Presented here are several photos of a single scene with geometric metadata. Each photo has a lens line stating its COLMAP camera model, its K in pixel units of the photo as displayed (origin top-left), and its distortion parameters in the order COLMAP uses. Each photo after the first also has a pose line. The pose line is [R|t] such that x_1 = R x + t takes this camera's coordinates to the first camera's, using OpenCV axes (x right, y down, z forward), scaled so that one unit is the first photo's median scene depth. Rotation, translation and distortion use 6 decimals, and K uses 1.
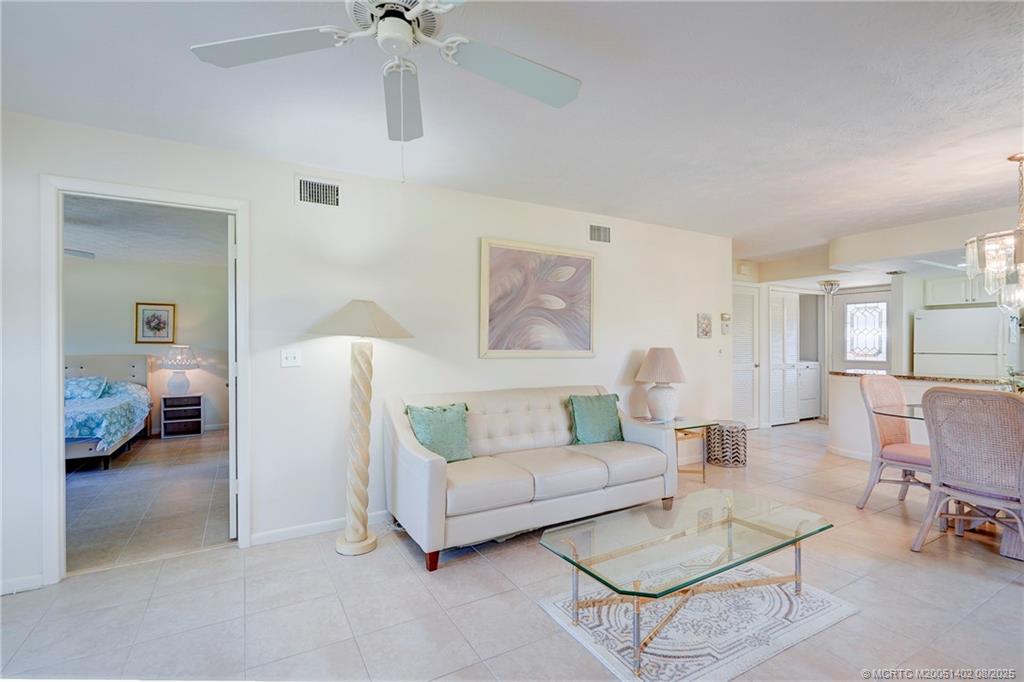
lens RADIAL K [[474.9, 0, 504.7], [0, 474.9, 344.6], [0, 0, 1]] dist [0.001879, 0.000655]
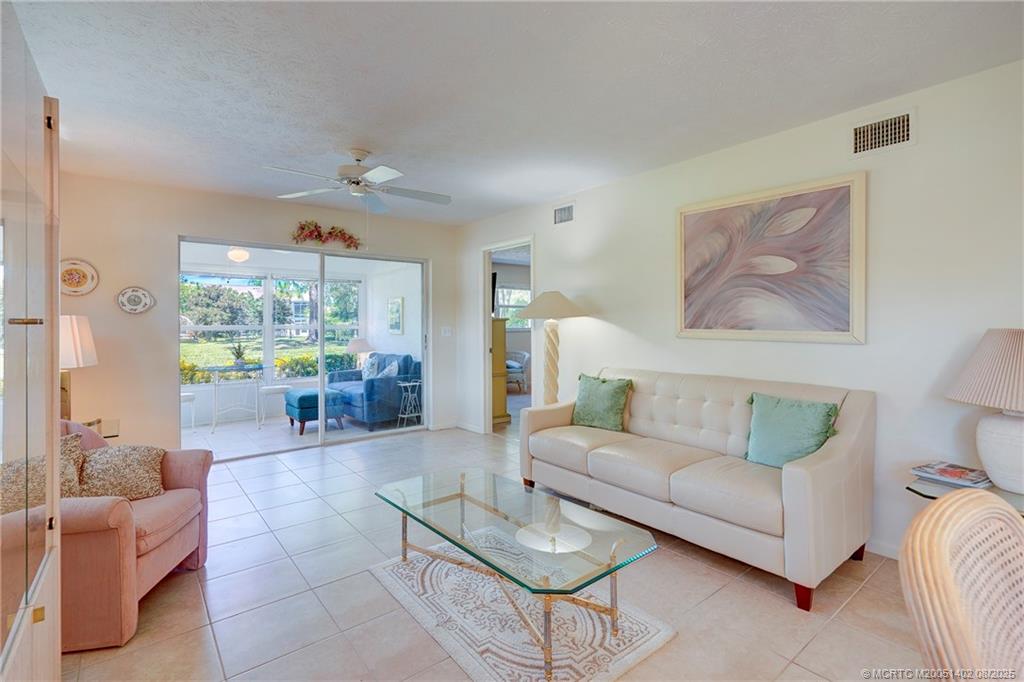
lens RADIAL K [[474.9, 0, 502.3], [0, 474.9, 320.6], [0, 0, 1]] dist [0.001879, 0.000655]
pose [[0.149880, -0.004368, -0.988695, 0.795266], [0.000427, 0.999990, -0.004353, -0.000840], [0.988704, 0.000230, 0.149880, 0.502705]]
